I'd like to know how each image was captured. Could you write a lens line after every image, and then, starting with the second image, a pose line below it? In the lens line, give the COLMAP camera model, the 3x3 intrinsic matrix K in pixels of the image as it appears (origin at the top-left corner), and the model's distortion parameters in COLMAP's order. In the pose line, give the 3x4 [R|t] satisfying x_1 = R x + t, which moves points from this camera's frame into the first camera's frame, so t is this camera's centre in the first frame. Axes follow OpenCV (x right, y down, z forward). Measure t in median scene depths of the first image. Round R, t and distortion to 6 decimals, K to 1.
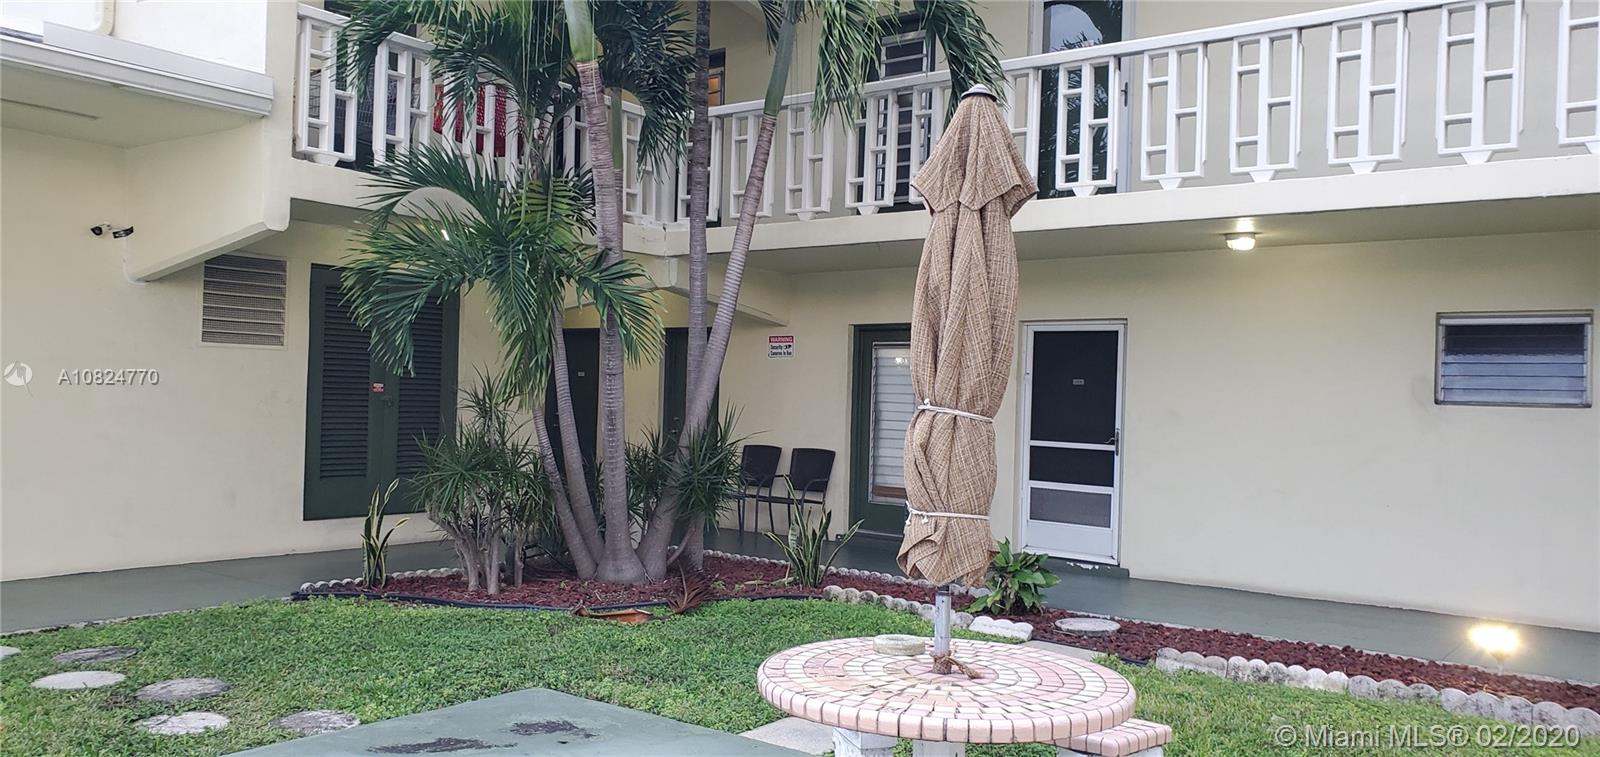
lens RADIAL K [[1243.6, 0, 780.6], [0, 1243.6, 391.2], [0, 0, 1]] dist [0.080796, -0.193036]
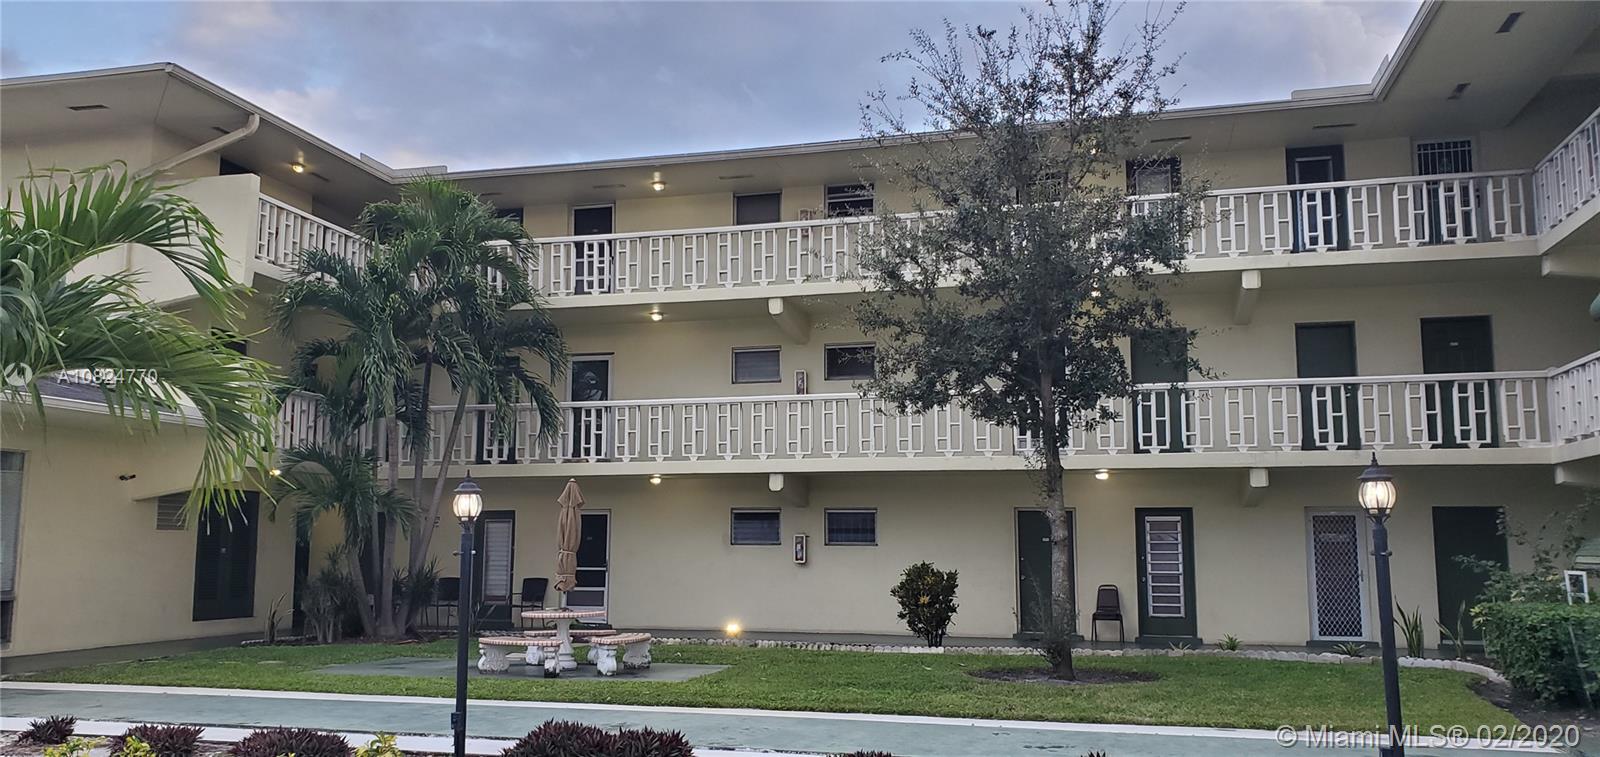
lens RADIAL K [[1243.6, 0, 780.6], [0, 1243.6, 391.2], [0, 0, 1]] dist [0.080796, -0.193036]
pose [[0.923226, 0.022650, 0.383589, -0.345795], [0.022060, 0.993491, -0.111756, -0.015665], [-0.383623, 0.111638, 0.916717, -1.351882]]
